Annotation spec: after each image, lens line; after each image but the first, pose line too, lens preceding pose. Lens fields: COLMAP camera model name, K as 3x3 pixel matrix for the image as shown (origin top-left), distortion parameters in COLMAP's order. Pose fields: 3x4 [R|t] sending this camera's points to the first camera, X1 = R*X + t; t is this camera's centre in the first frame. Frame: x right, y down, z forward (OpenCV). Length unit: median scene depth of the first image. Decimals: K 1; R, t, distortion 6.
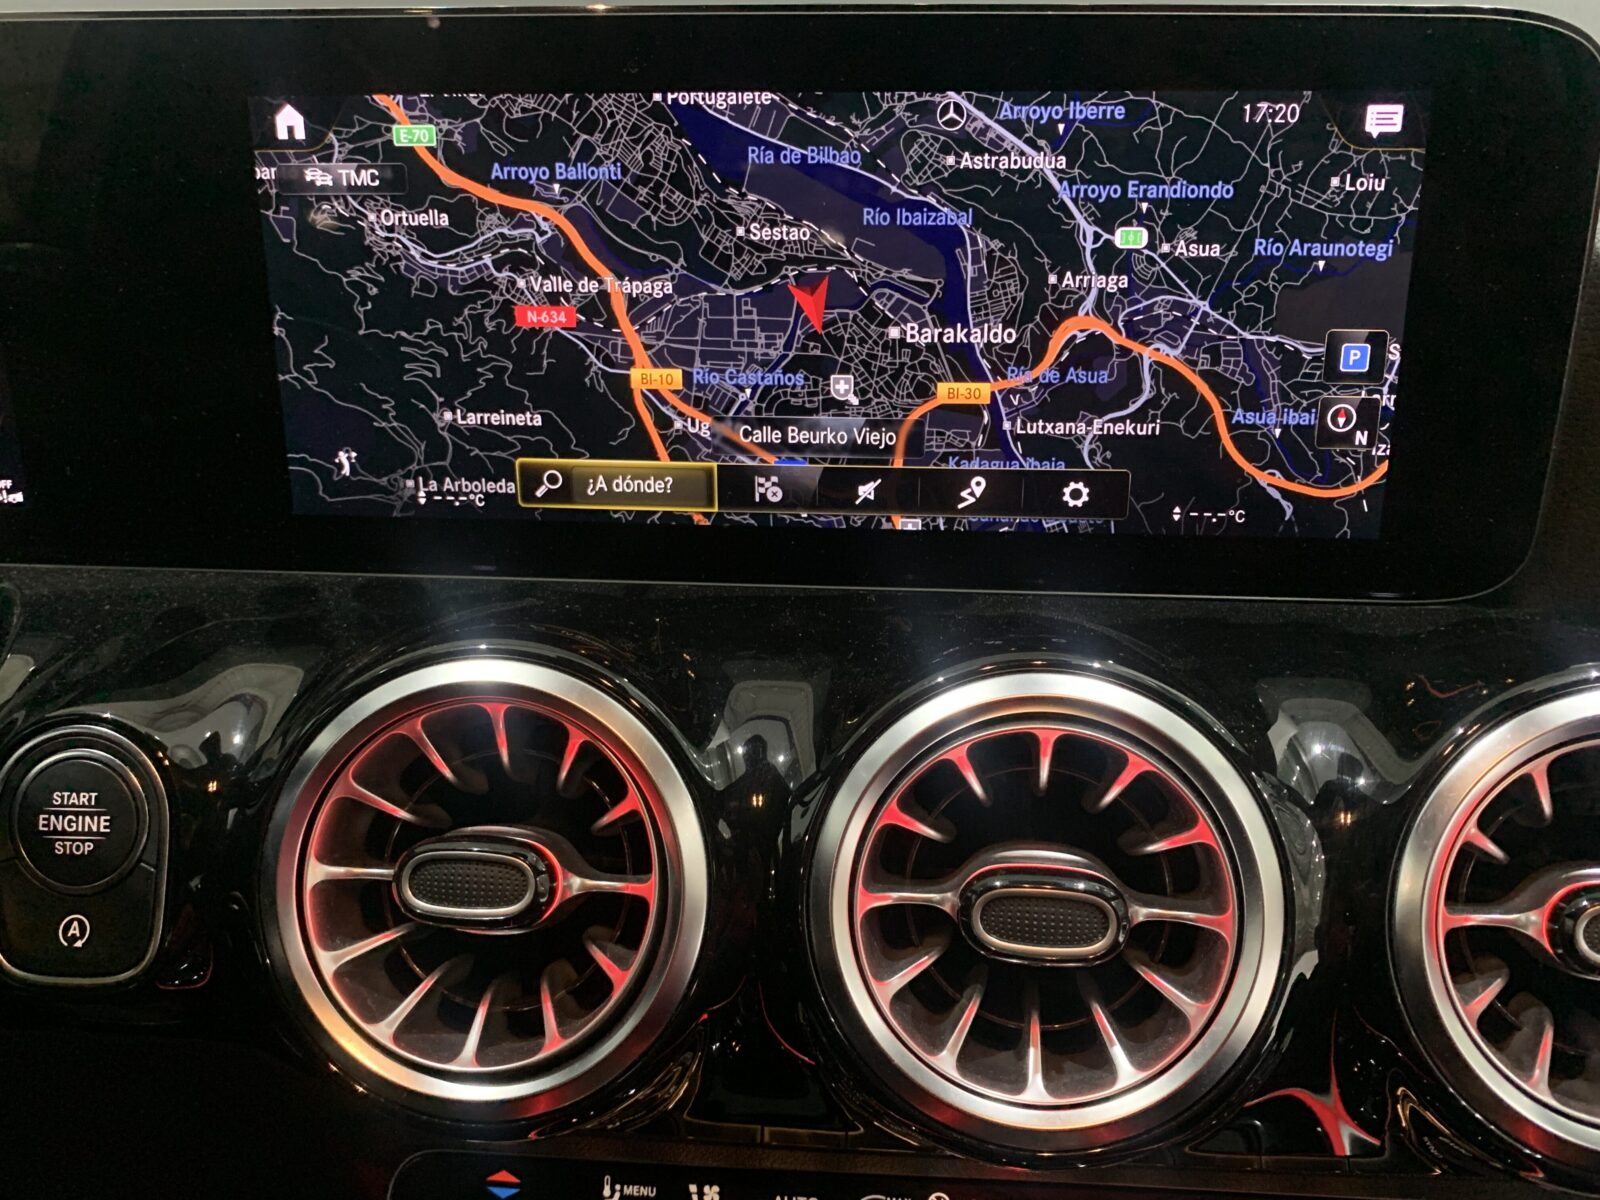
lens RADIAL K [[1361.7, 0, 816.6], [0, 1361.7, 596.8], [0, 0, 1]] dist [0.034302, -0.068156]
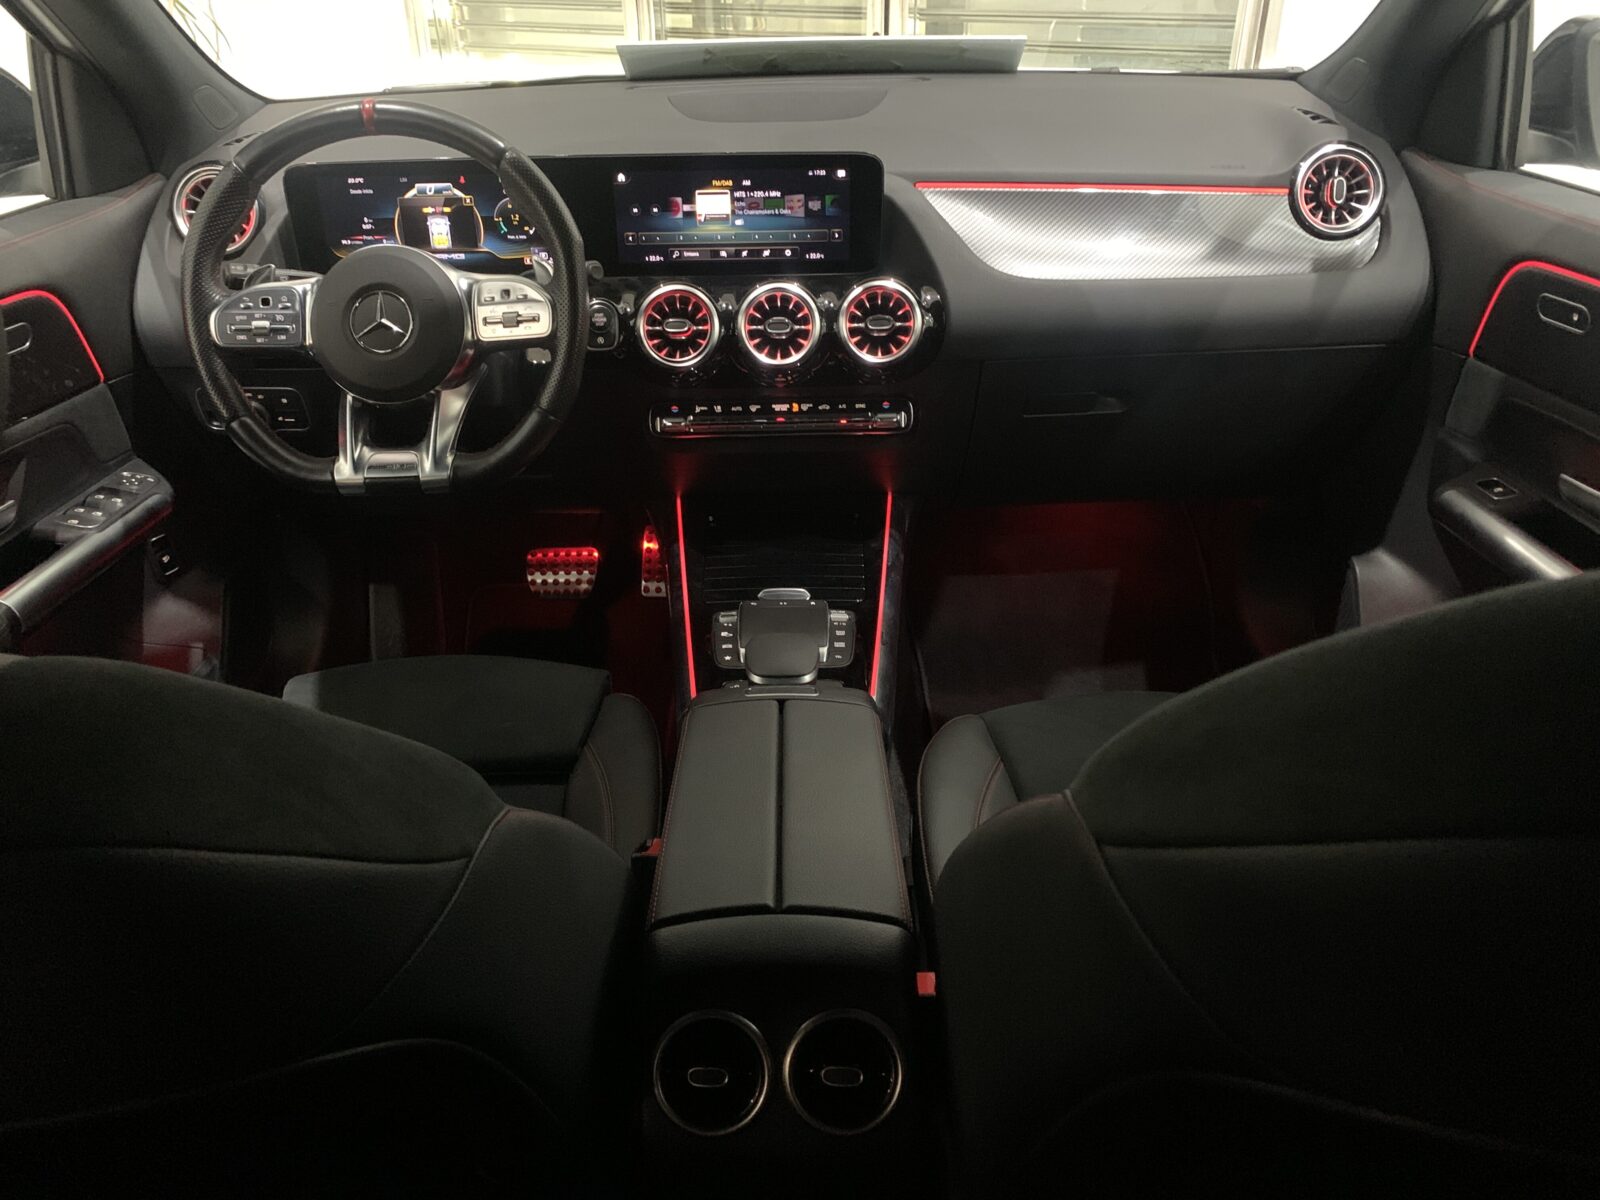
lens RADIAL K [[1226.0, 0, 794.1], [0, 1226.0, 634.6], [0, 0, 1]] dist [0.012922, -0.020164]
pose [[0.997126, -0.048686, 0.058054, -0.120221], [0.038716, 0.986041, 0.161937, 0.633025], [-0.065127, -0.159224, 0.985092, -3.992893]]
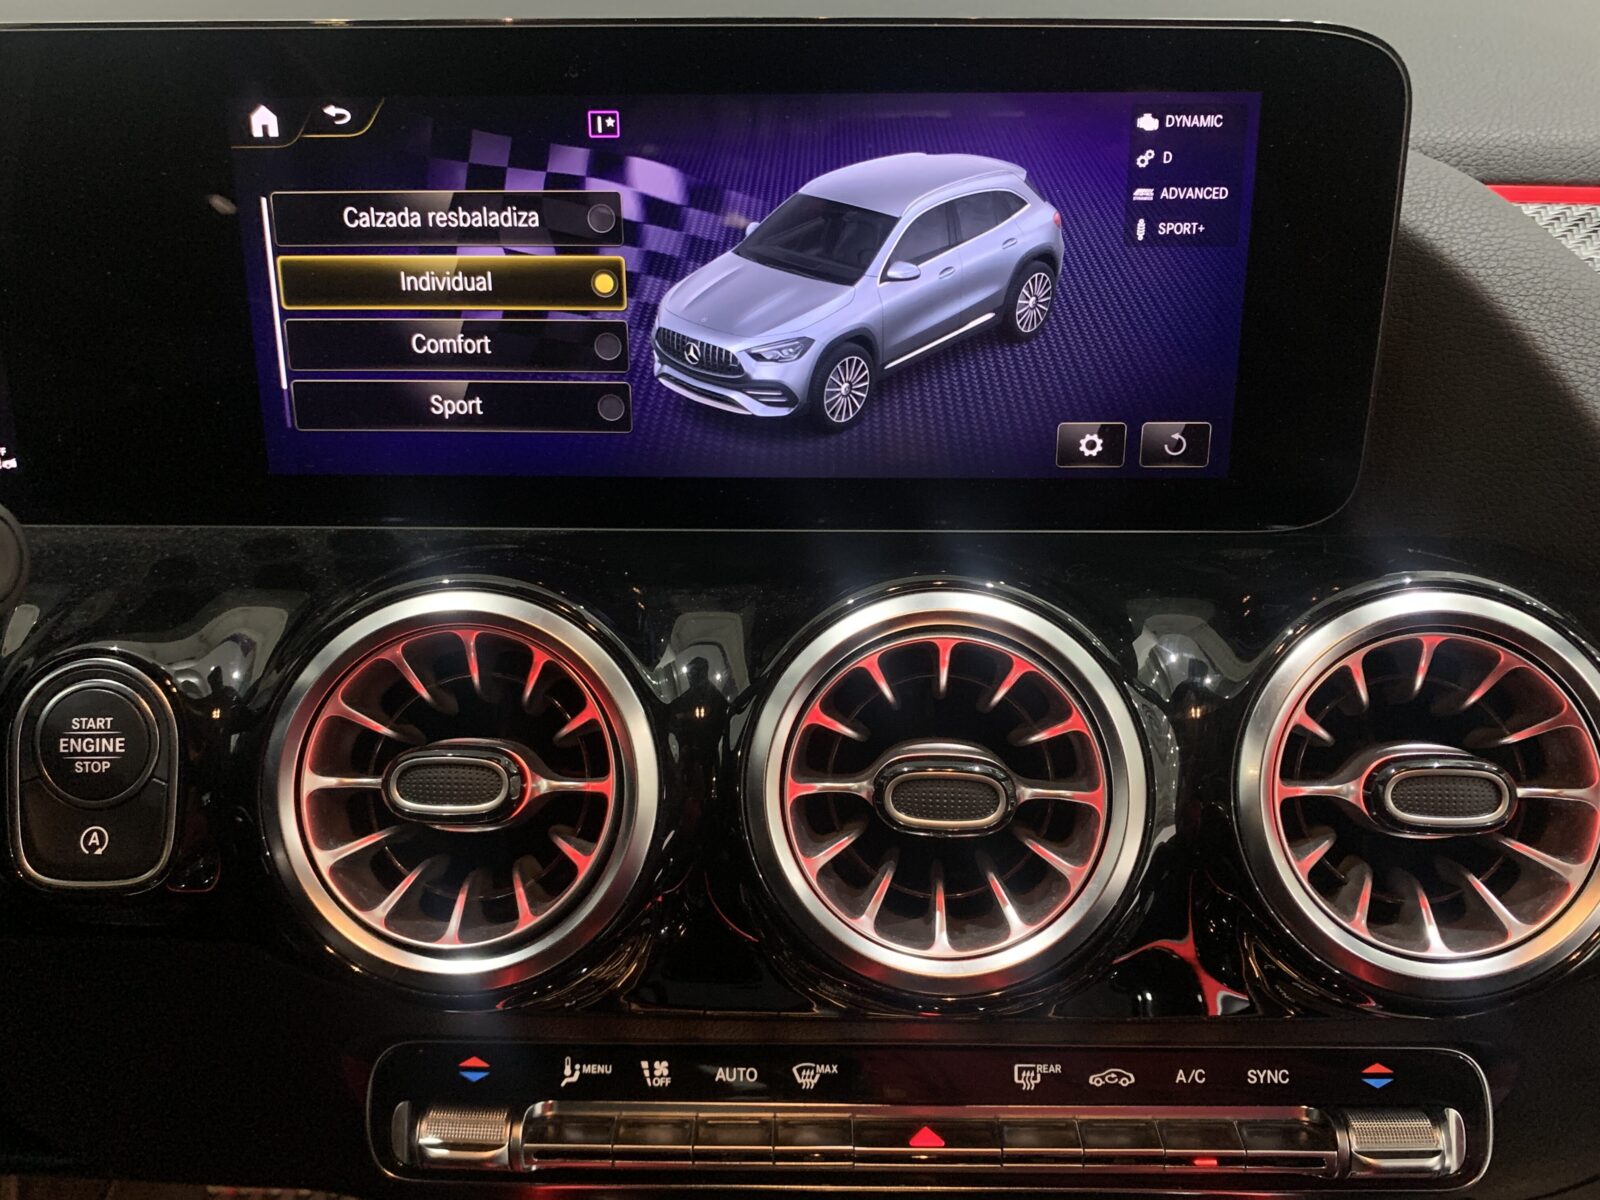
lens RADIAL K [[1361.7, 0, 798.4], [0, 1361.7, 582.1], [0, 0, 1]] dist [0.034302, -0.068156]
pose [[0.998490, -0.020921, 0.050796, -0.014987], [0.020821, 0.999780, 0.002508, 0.040385], [-0.050838, -0.001447, 0.998706, -0.157369]]
